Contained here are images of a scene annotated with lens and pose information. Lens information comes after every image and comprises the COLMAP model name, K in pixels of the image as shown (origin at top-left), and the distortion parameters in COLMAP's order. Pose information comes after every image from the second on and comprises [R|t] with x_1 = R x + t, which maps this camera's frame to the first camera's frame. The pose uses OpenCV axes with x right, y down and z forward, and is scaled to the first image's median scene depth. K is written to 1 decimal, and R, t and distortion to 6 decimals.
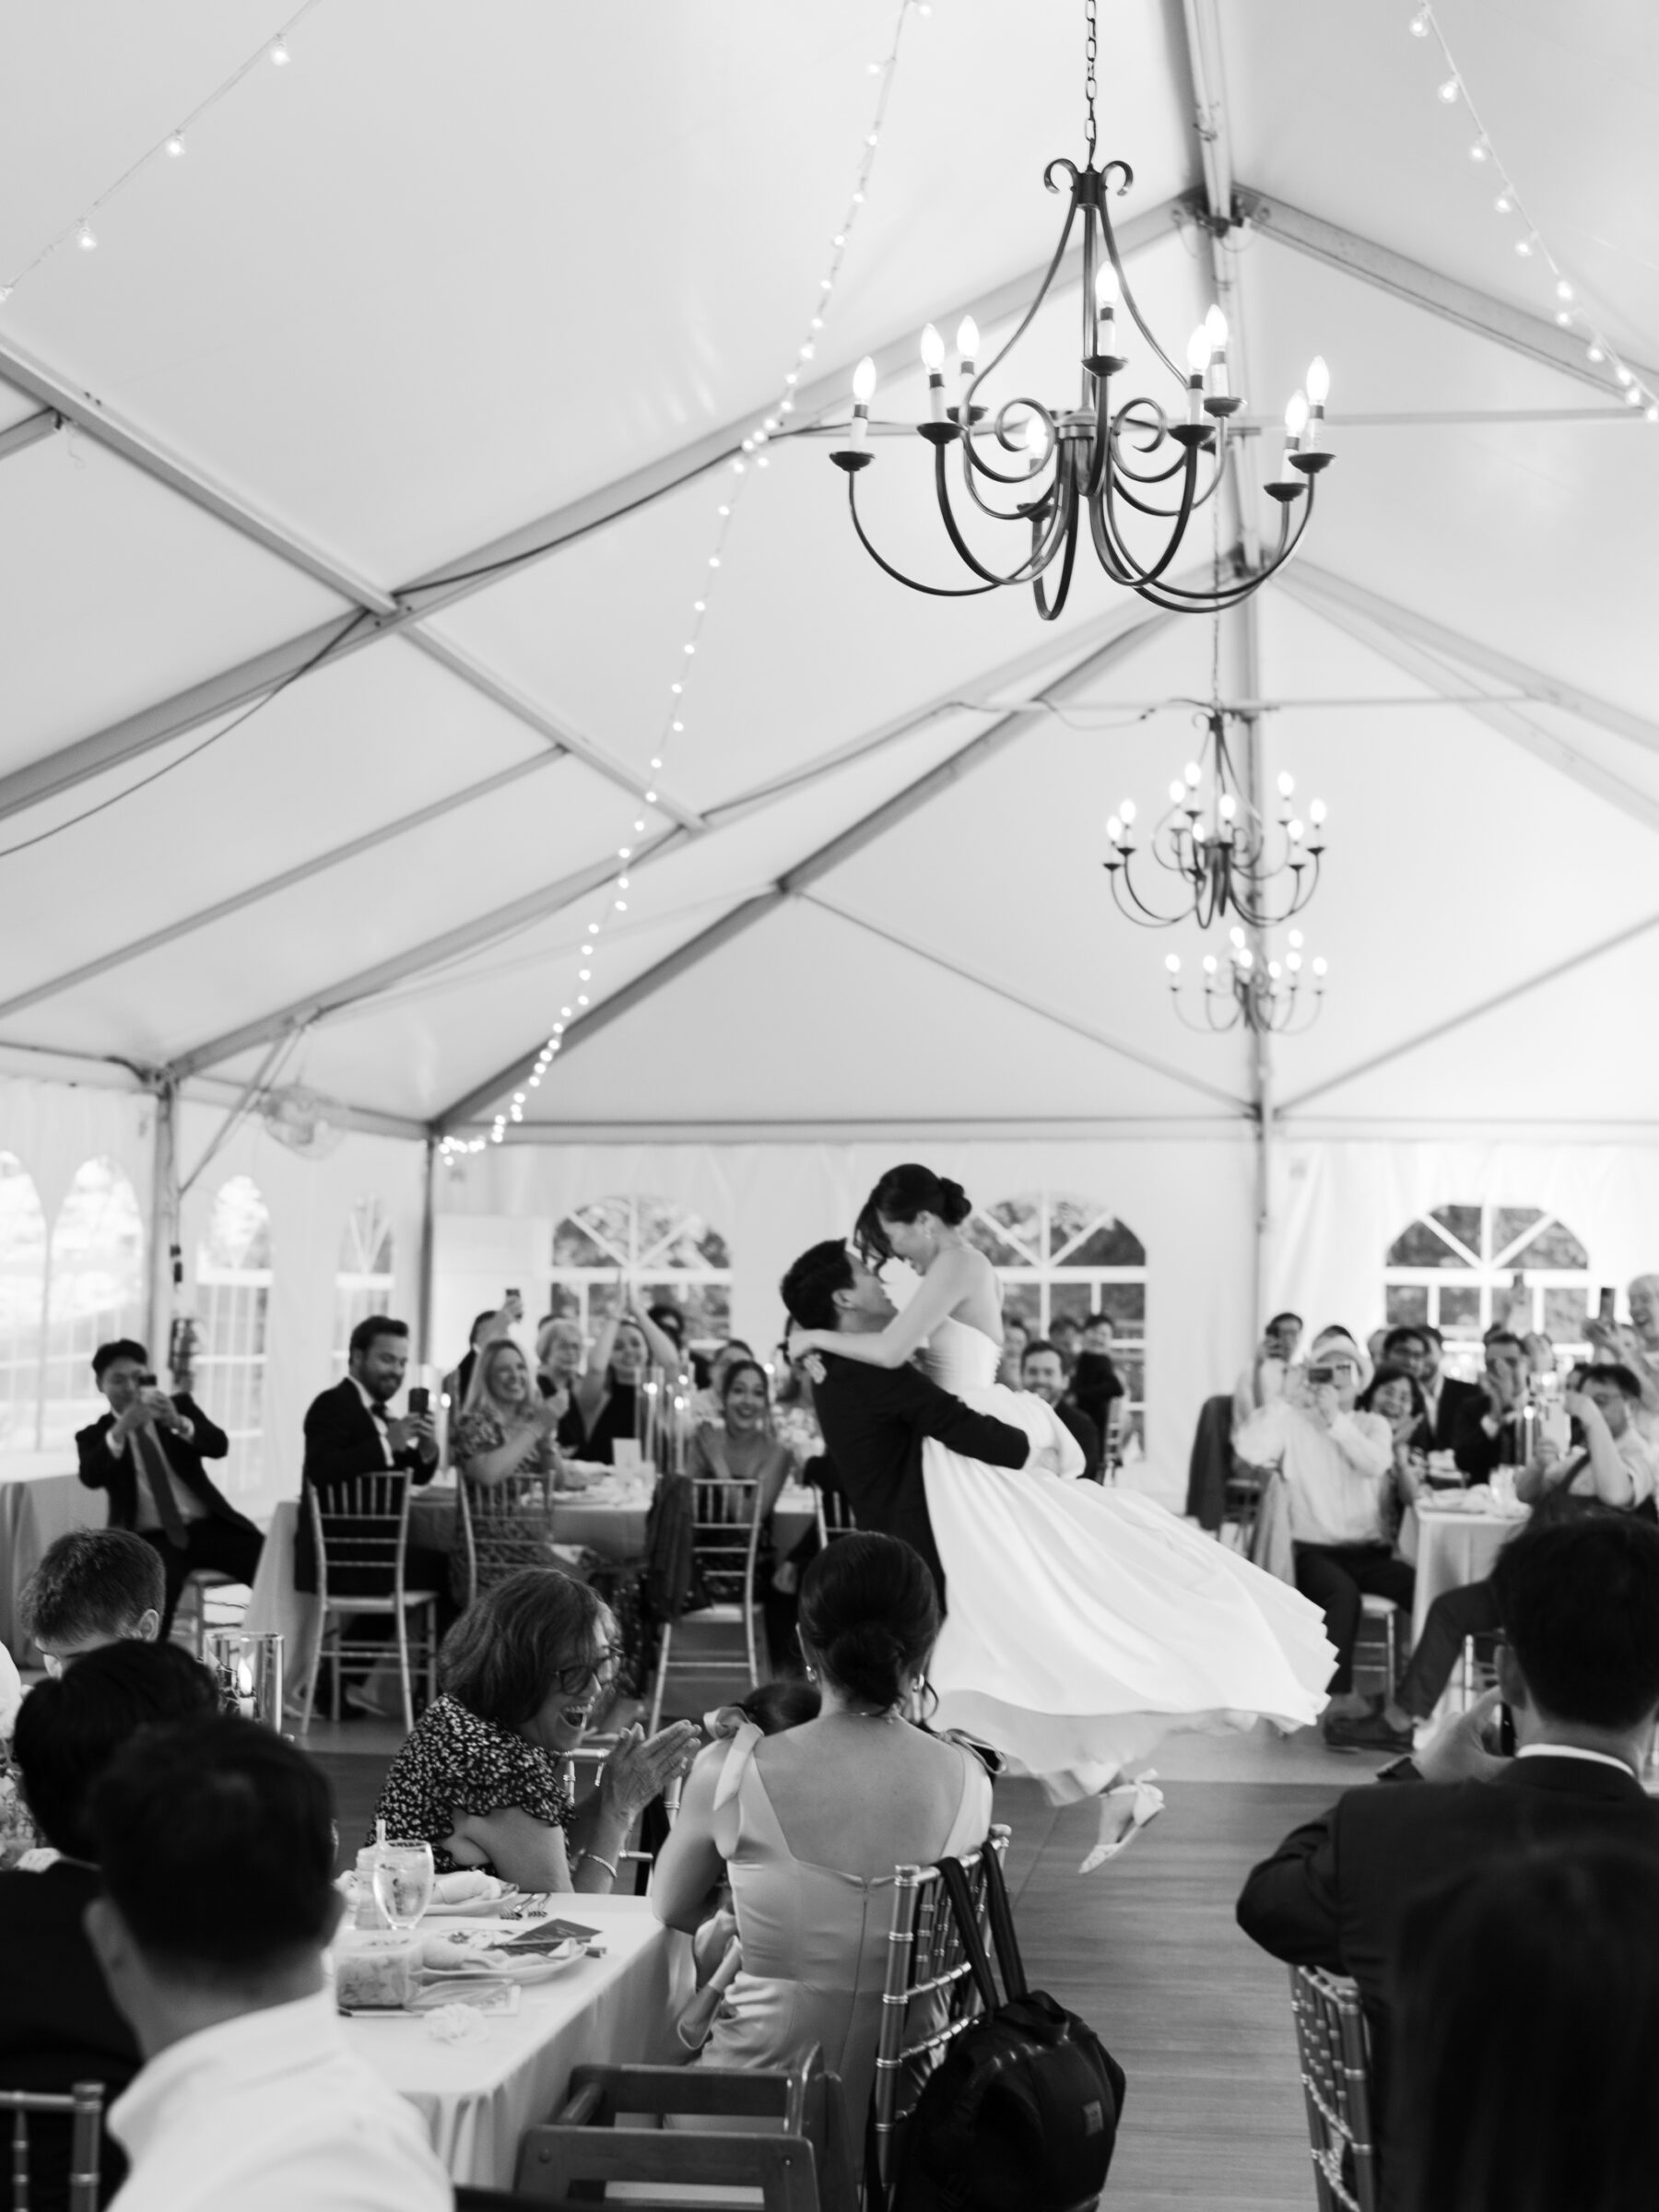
lens RADIAL K [[3964.1, 0, 829.5], [0, 3964.1, 1106.0], [0, 0, 1]] dist [-0.132655, 0.012550]
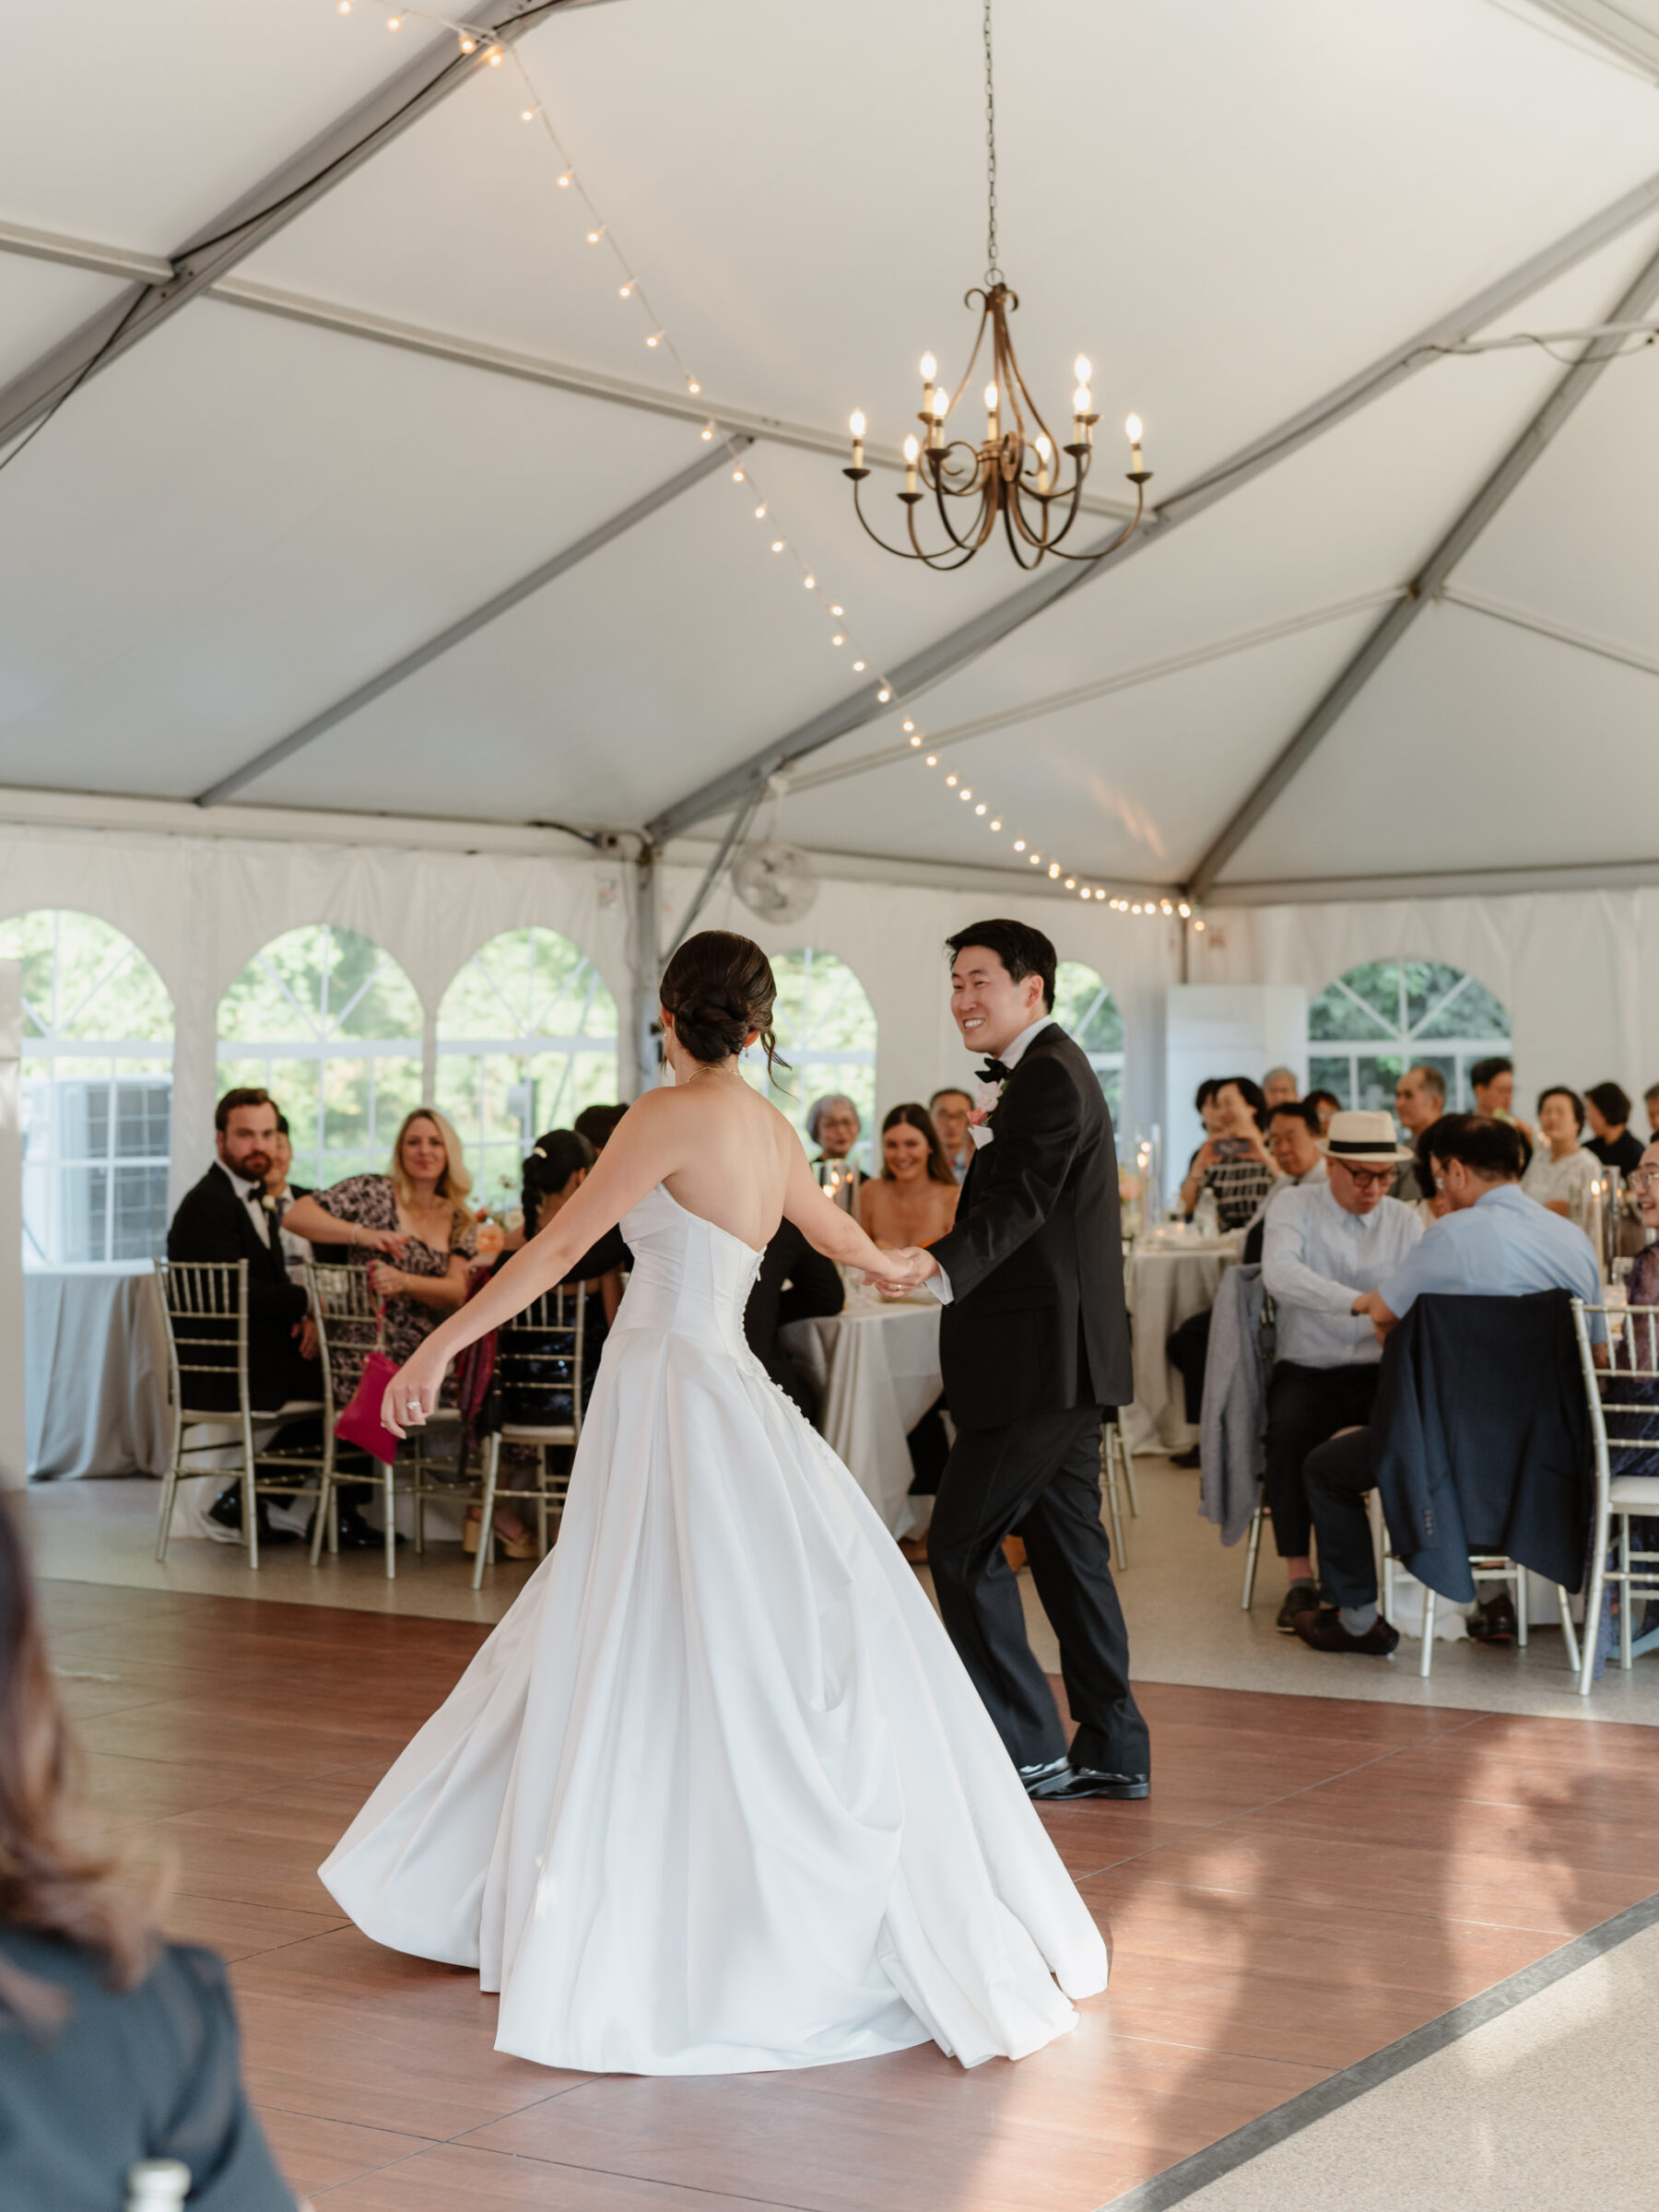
lens RADIAL K [[3964.1, 0, 829.5], [0, 3964.1, 1106.0], [0, 0, 1]] dist [-0.132655, 0.012550]
pose [[0.899849, -0.017813, -0.435837, 0.276504], [0.038991, 0.998451, 0.039695, 0.019813], [0.434455, -0.052713, 0.899150, 0.192739]]
